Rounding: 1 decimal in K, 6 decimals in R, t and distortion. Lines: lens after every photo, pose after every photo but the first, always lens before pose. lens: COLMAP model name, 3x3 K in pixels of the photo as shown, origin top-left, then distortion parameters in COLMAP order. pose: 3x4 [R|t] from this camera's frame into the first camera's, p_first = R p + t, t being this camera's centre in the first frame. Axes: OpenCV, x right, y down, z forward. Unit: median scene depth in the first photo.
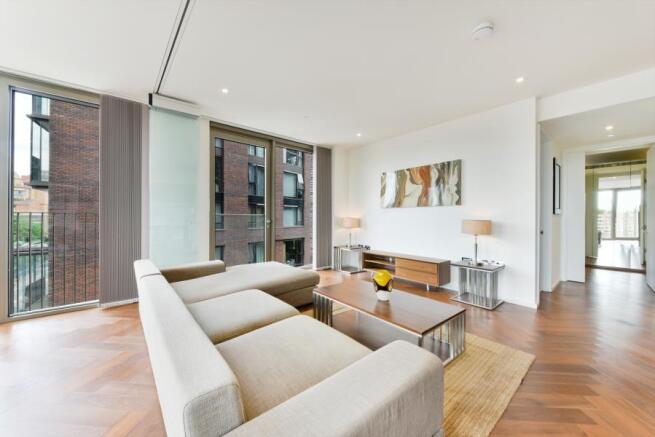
lens RADIAL K [[247.4, 0, 330.5], [0, 247.4, 218.2], [0, 0, 1]] dist [0.012680, 0.000014]
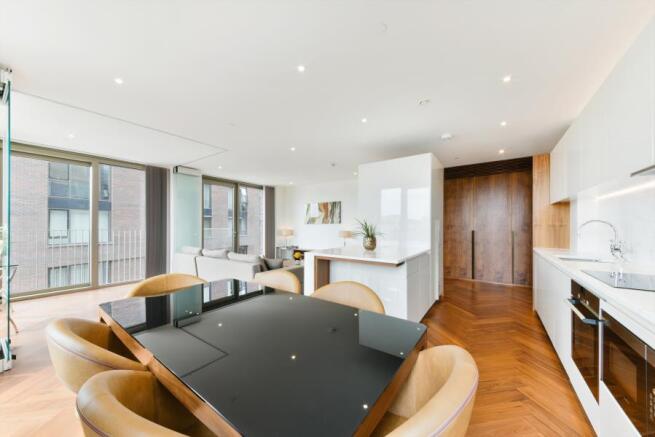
lens RADIAL K [[225.5, 0, 333.3], [0, 225.5, 225.5], [0, 0, 1]] dist [-0.008440, -0.000100]
pose [[0.964194, -0.005294, 0.265145, -0.020993], [0.007311, 0.999951, -0.006622, -0.021246], [-0.265097, 0.008324, 0.964186, -0.652694]]
